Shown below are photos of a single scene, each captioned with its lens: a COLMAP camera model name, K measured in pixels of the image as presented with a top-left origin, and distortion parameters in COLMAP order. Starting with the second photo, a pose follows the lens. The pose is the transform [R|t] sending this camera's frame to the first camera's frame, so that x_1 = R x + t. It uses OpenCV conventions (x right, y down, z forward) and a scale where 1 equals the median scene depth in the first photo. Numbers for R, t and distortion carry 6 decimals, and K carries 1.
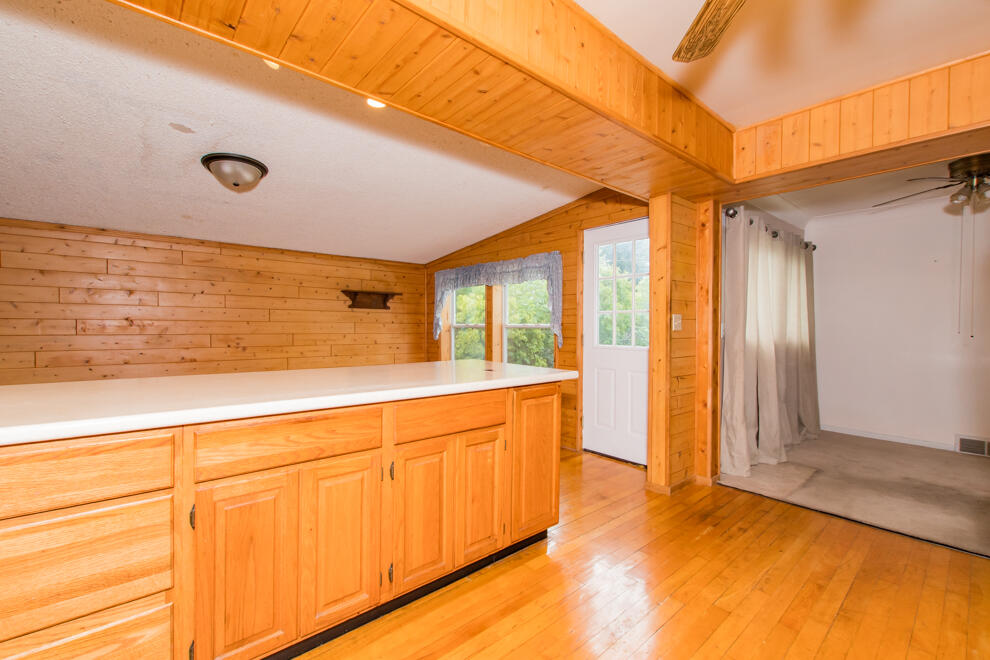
lens RADIAL K [[420.3, 0, 495.0], [0, 420.3, 330.0], [0, 0, 1]] dist [-0.000179, -0.000082]
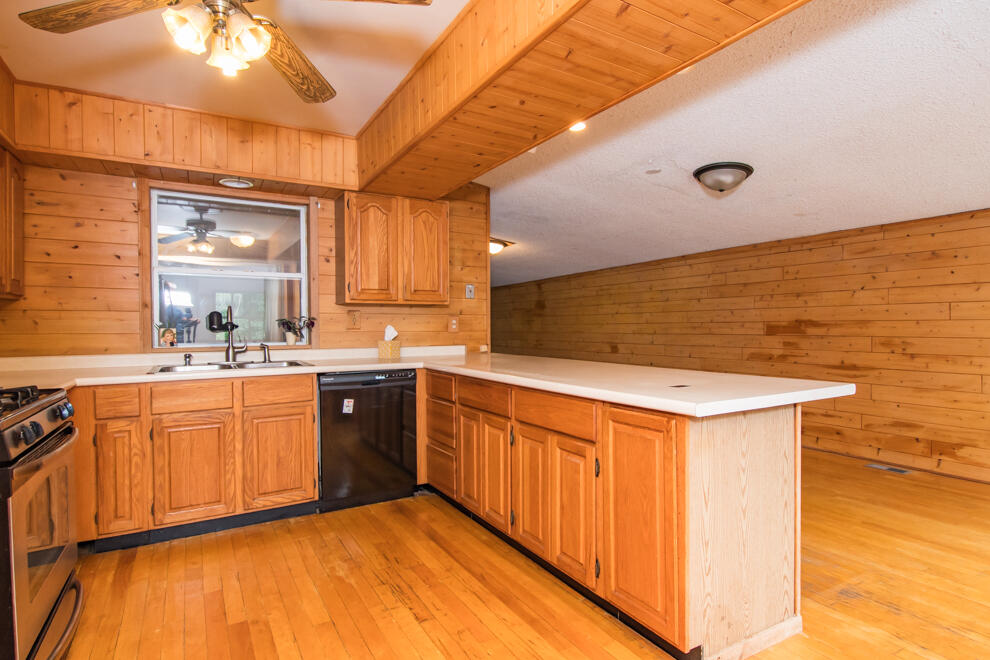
lens RADIAL K [[507.6, 0, 498.6], [0, 507.6, 331.3], [0, 0, 1]] dist [0.004410, -0.000459]
pose [[-0.172165, 0.004256, -0.985059, 0.563891], [-0.006655, 0.999963, 0.005484, -0.001061], [0.985046, 0.007499, -0.172130, 0.532190]]
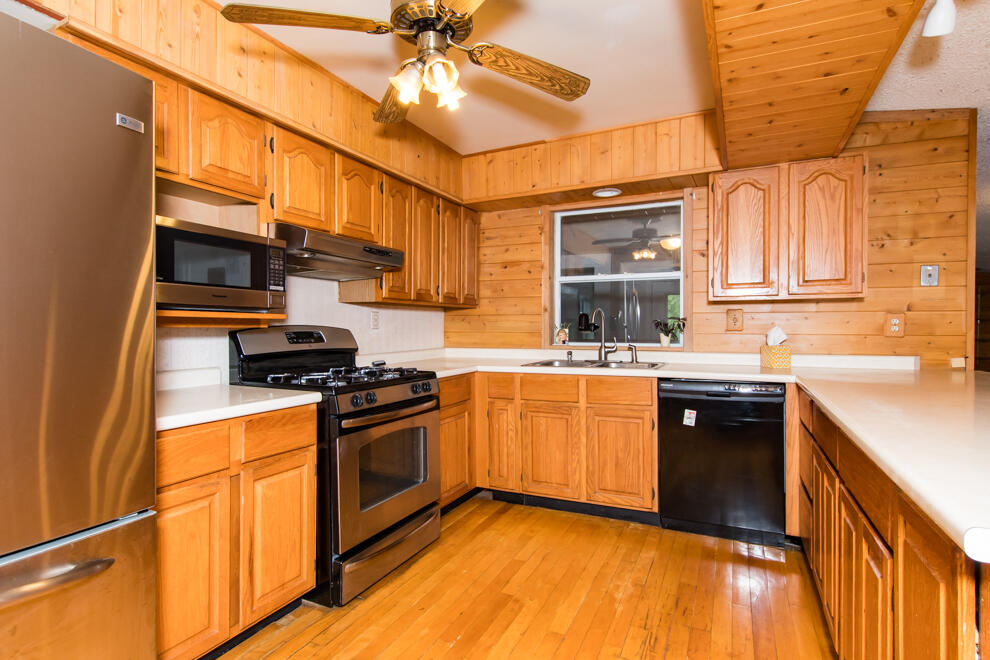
lens RADIAL K [[507.6, 0, 498.6], [0, 507.6, 331.3], [0, 0, 1]] dist [0.004410, -0.000459]
pose [[-0.910868, -0.003515, -0.412684, 0.342039], [-0.010129, 0.999853, 0.013842, -0.005106], [0.412575, 0.016788, -0.910769, 0.703408]]
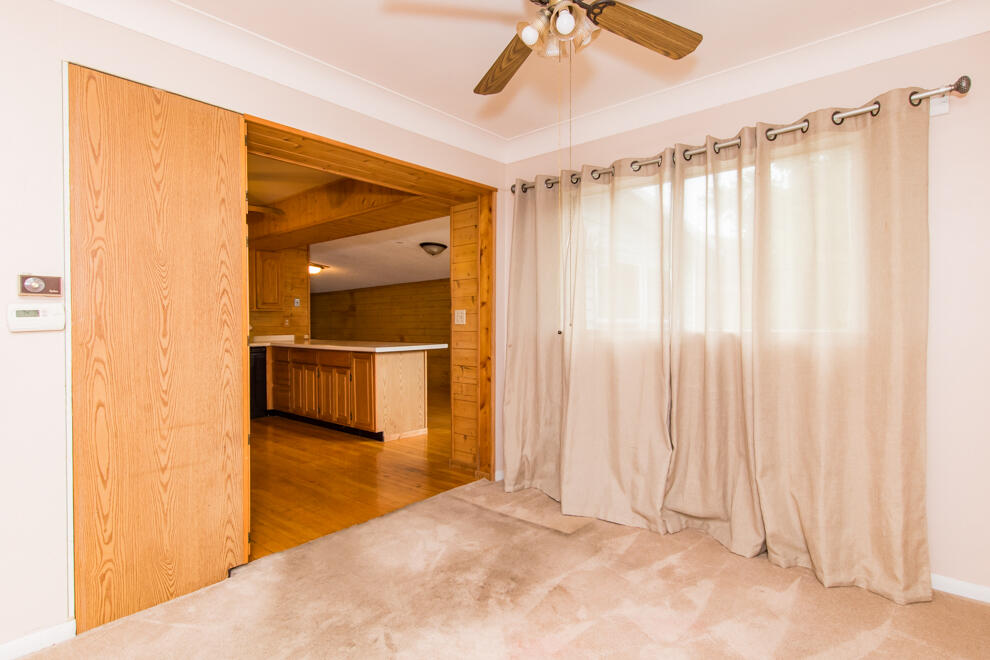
lens RADIAL K [[507.6, 0, 498.6], [0, 507.6, 331.3], [0, 0, 1]] dist [0.004410, -0.000459]
pose [[0.149791, 0.007427, -0.988690, 1.468376], [-0.003058, 0.999970, 0.007048, 0.008104], [0.988713, 0.001968, 0.149810, 0.738524]]
